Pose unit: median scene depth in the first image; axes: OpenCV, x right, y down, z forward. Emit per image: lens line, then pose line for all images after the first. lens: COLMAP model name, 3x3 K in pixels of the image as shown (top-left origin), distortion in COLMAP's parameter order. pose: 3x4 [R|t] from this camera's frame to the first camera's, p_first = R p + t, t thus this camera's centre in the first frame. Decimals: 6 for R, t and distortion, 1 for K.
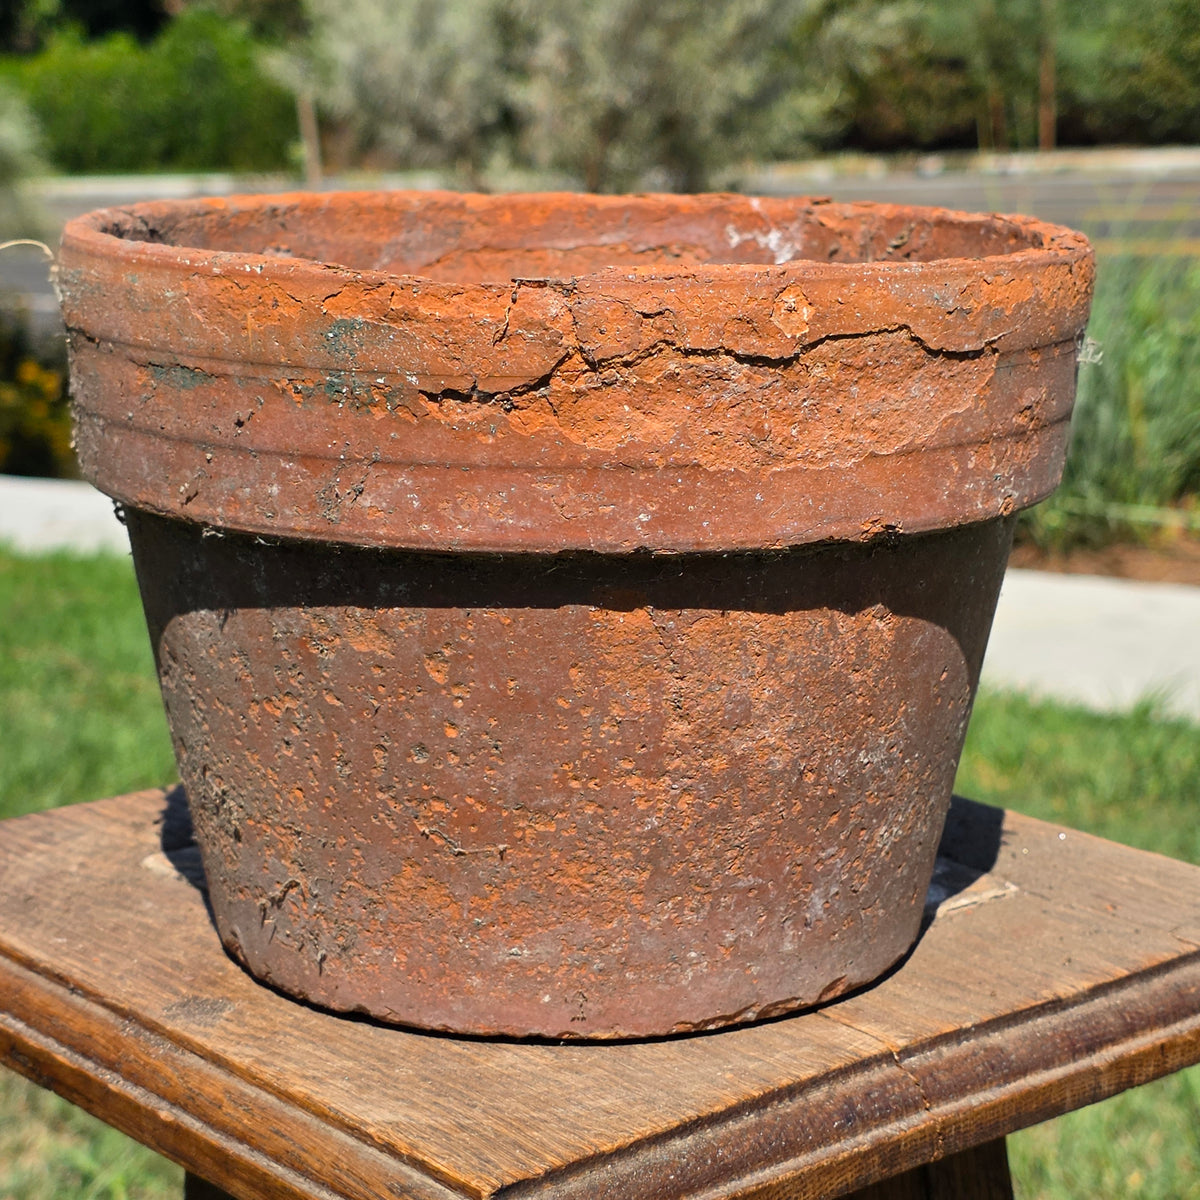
lens RADIAL K [[2720.6, 0, 660.3], [0, 2720.6, 604.0], [0, 0, 1]] dist [0.131743, -0.598816]
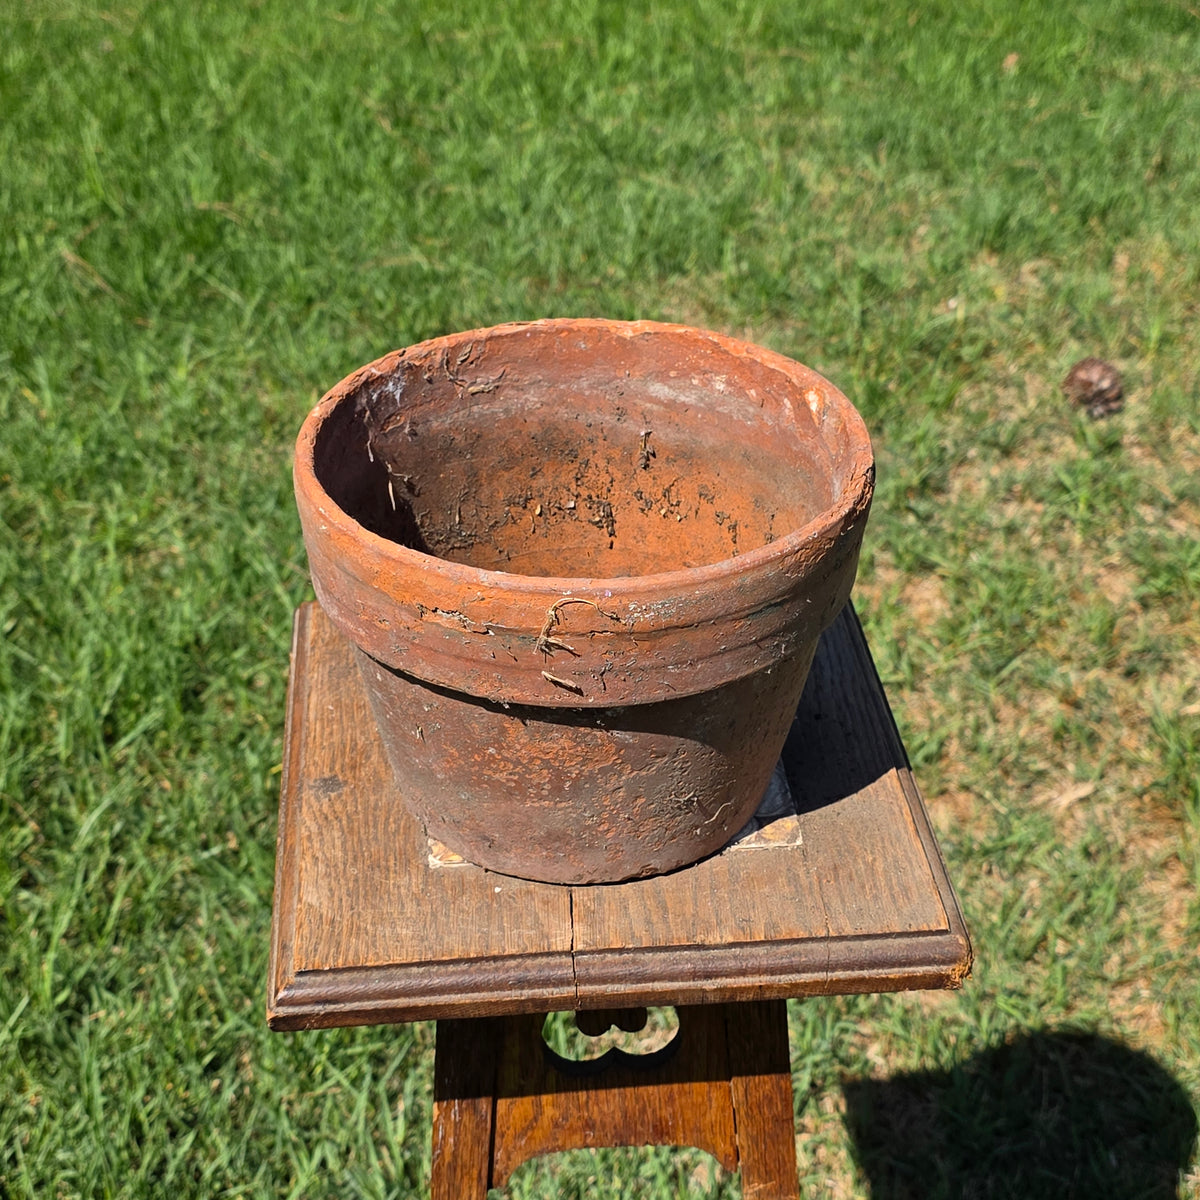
lens RADIAL K [[1913.7, 0, 600.0], [0, 1913.7, 600.0], [0, 0, 1]] dist [0.071011, 0.102630]
pose [[0.800978, 0.310564, -0.511844, 0.688348], [-0.105391, 0.914725, 0.390090, -0.562372], [0.589344, -0.258510, 0.765406, 0.065086]]
